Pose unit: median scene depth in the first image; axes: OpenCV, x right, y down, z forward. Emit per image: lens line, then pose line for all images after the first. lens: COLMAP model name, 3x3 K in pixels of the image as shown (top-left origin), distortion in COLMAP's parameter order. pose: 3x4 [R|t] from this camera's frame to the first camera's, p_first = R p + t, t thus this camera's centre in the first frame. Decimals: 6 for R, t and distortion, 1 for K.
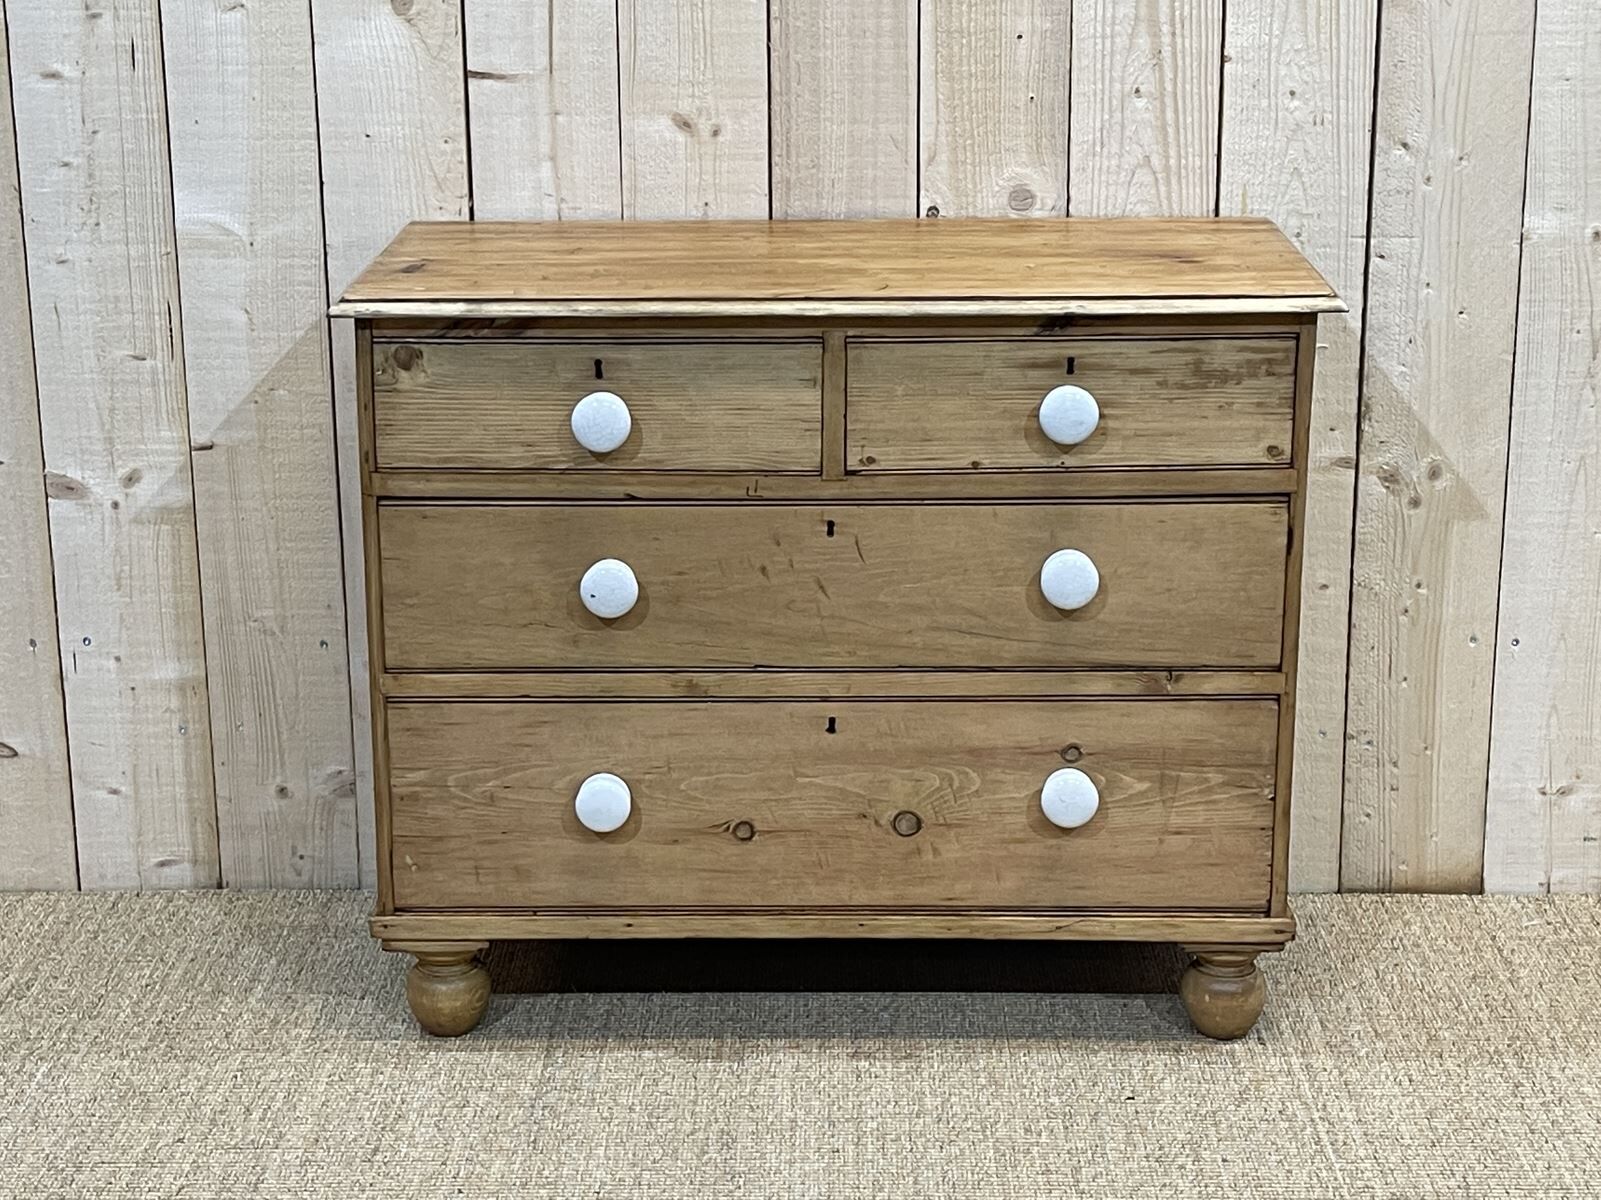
lens RADIAL K [[2849.2, 0, 800.7], [0, 2849.2, 611.7], [0, 0, 1]] dist [0.103767, 0.000000]
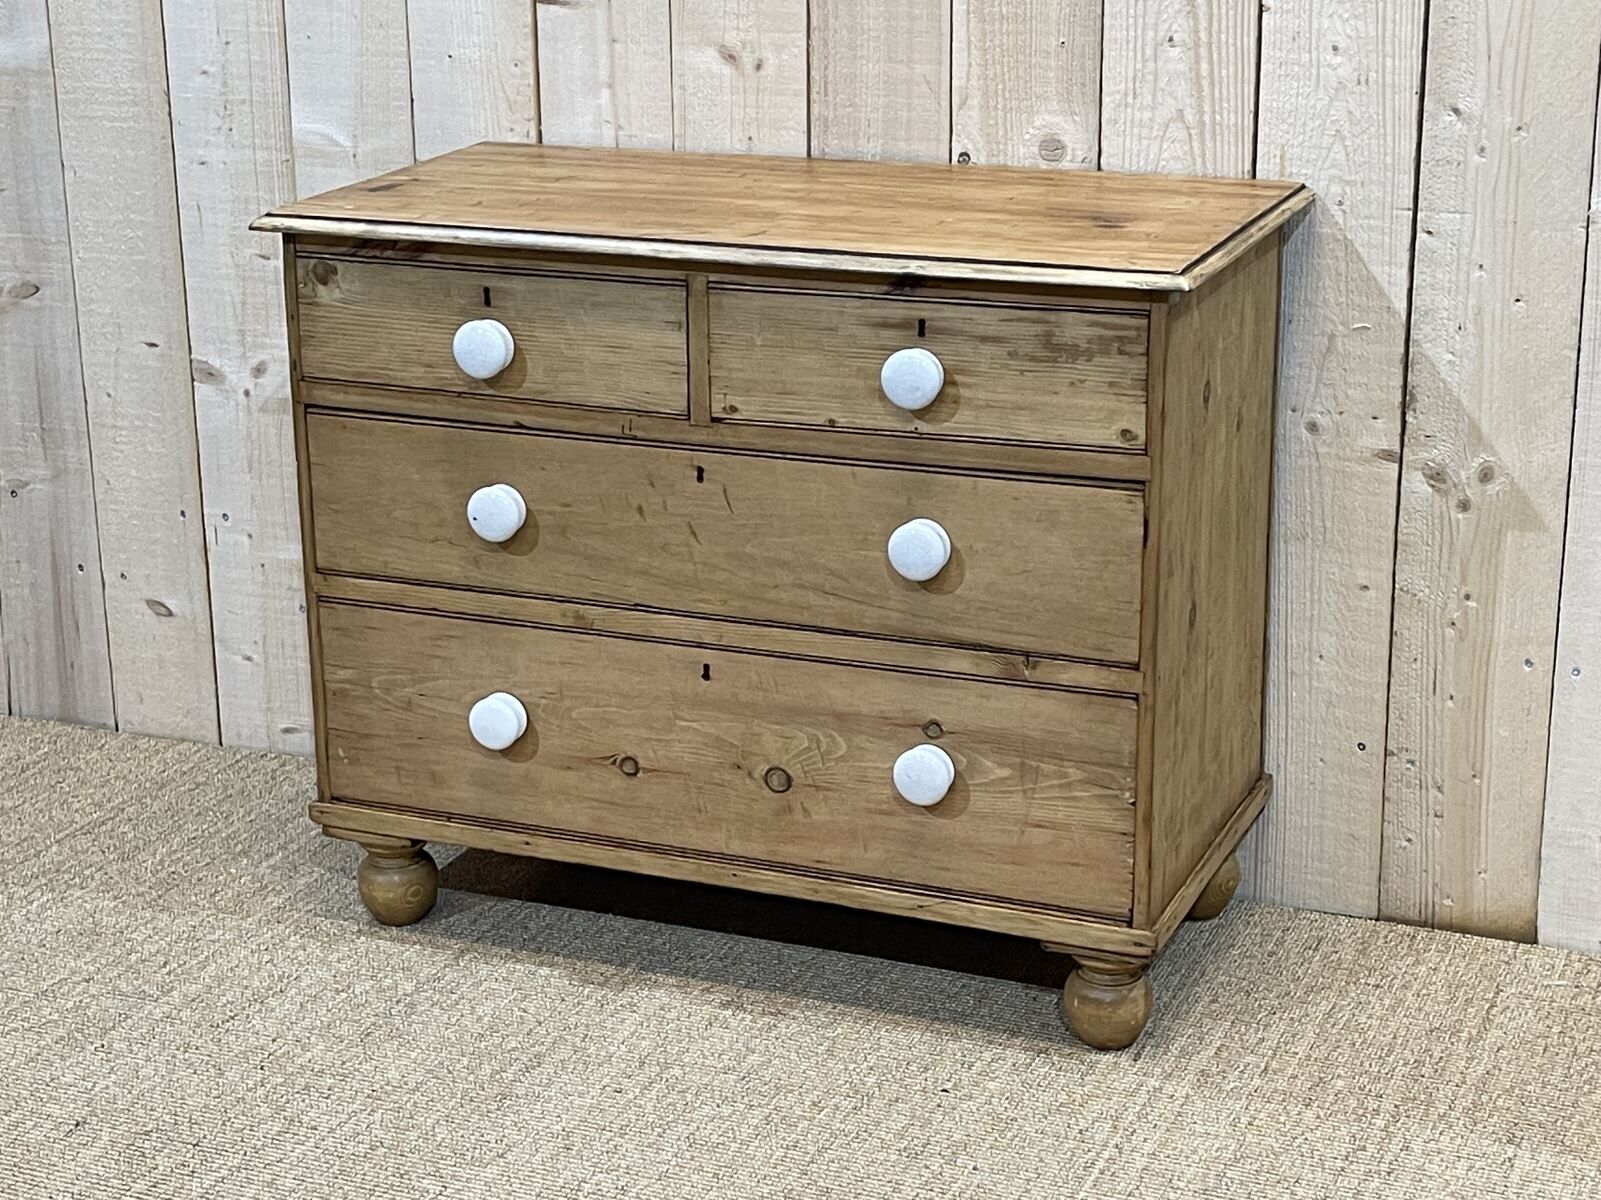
lens RADIAL K [[2849.2, 0, 785.6], [0, 2849.2, 624.1], [0, 0, 1]] dist [0.103767, 0.000000]
pose [[0.926457, 0.110293, -0.359879, 0.381377], [-0.096647, 0.993756, 0.055753, -0.033838], [0.363781, -0.016871, 0.931332, 0.081762]]
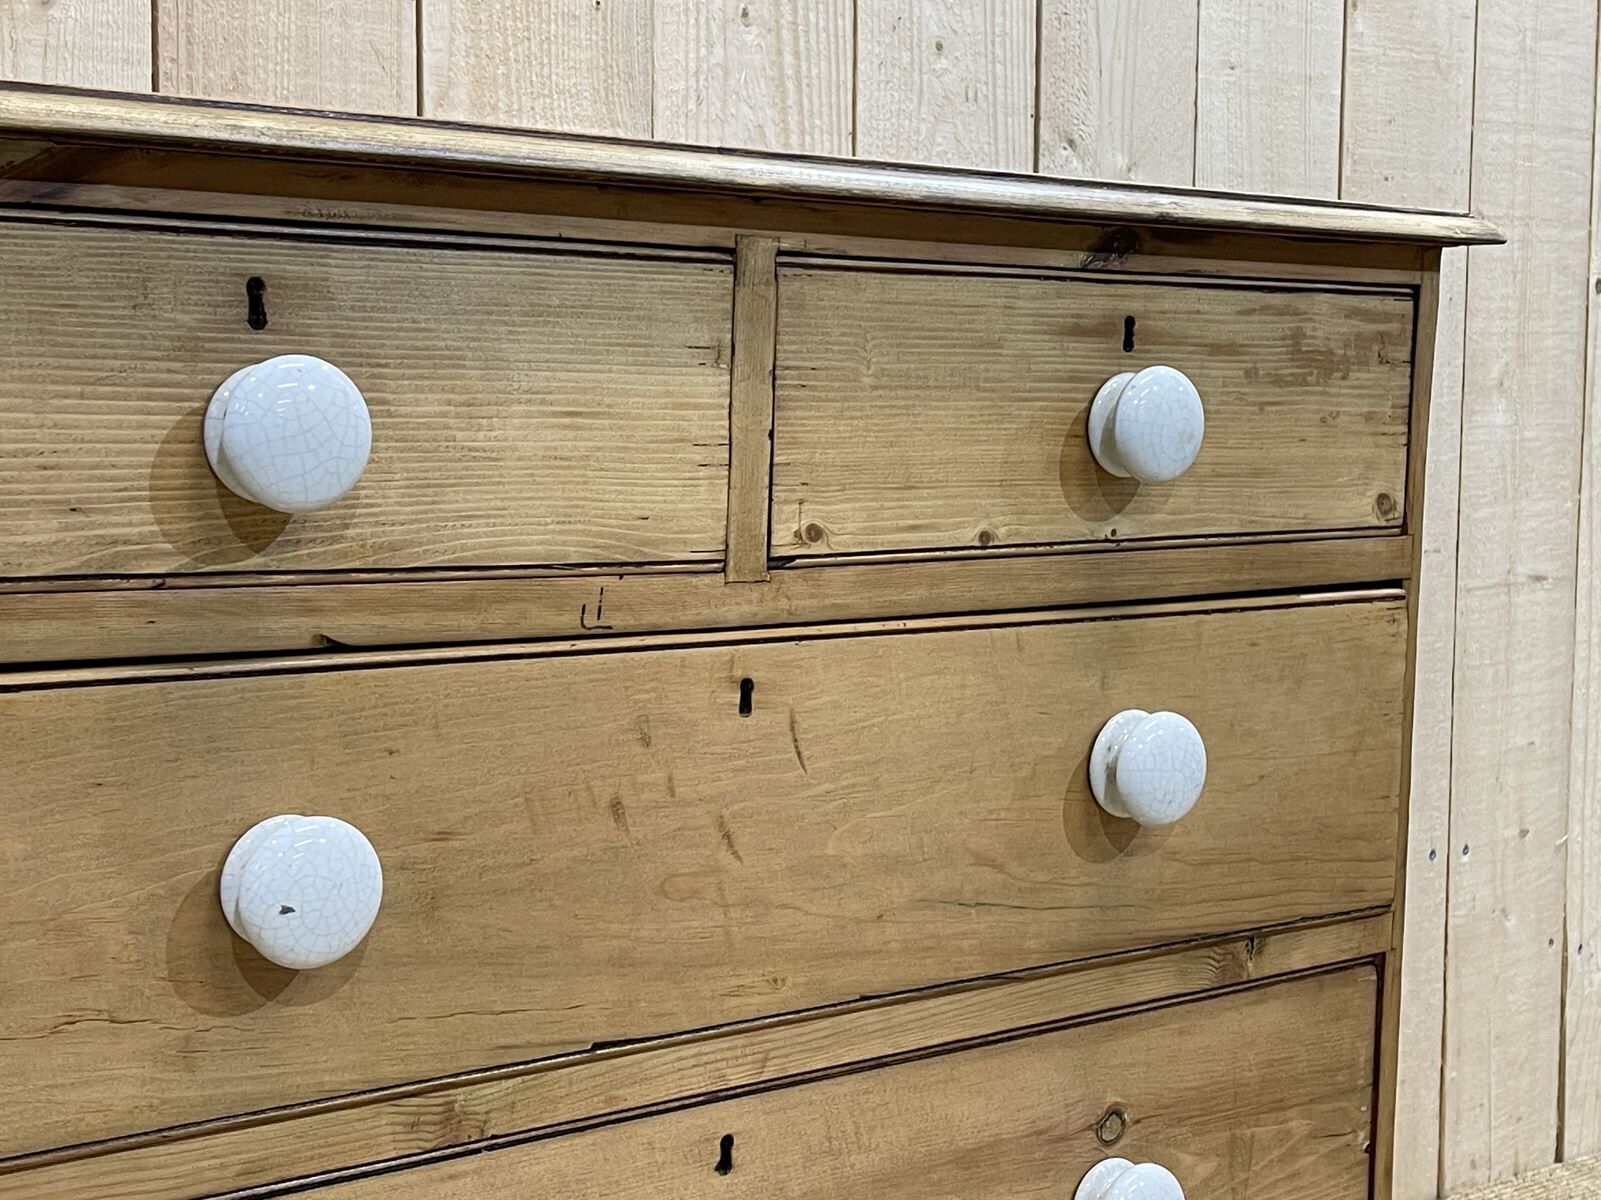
lens RADIAL K [[2411.3, 0, 801.0], [0, 2411.3, 621.0], [0, 0, 1]] dist [0.068878, 0.000000]
pose [[0.779436, -0.040385, 0.625179, -0.204500], [0.154633, 0.979446, -0.129518, 0.009055], [-0.607098, 0.197625, 0.769660, 0.669256]]
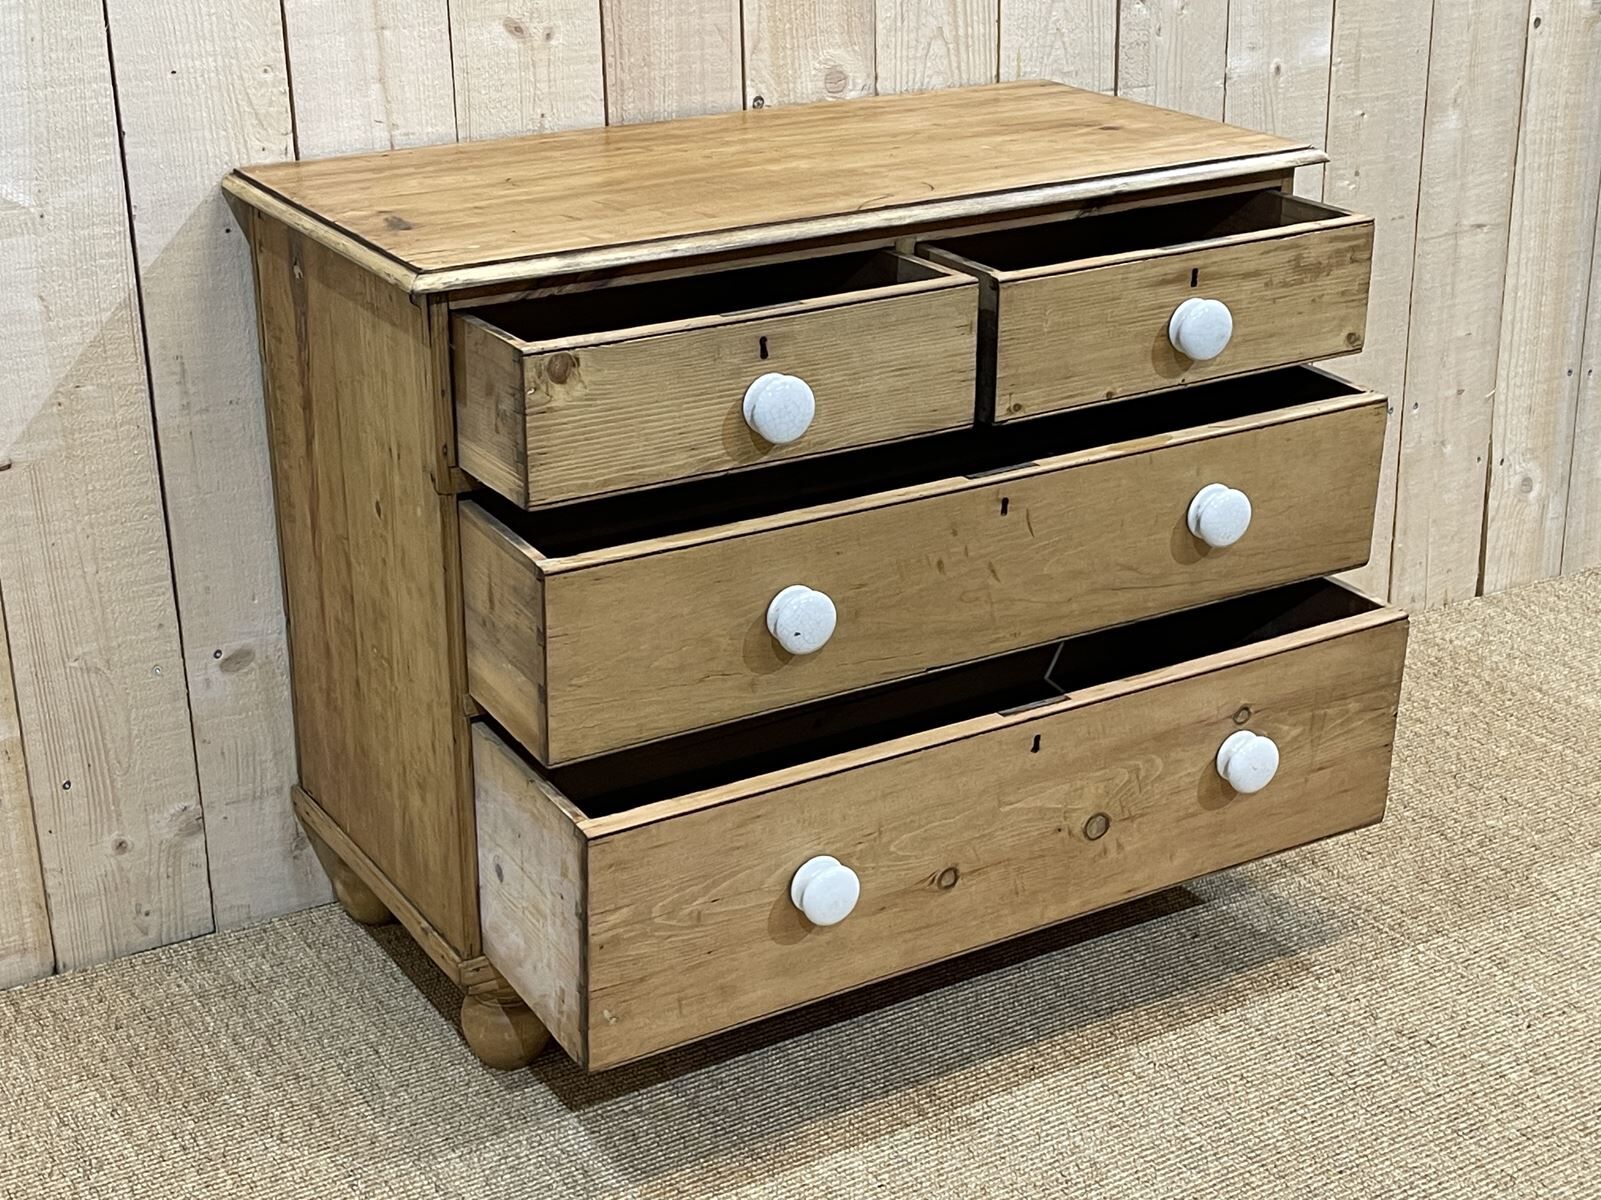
lens RADIAL K [[2411.3, 0, 831.2], [0, 2411.3, 598.1], [0, 0, 1]] dist [0.068878, 0.000000]
pose [[0.844621, -0.193751, 0.499076, -0.401195], [0.151543, 0.980613, 0.124227, -0.078772], [-0.513469, -0.029293, 0.857608, 0.301255]]
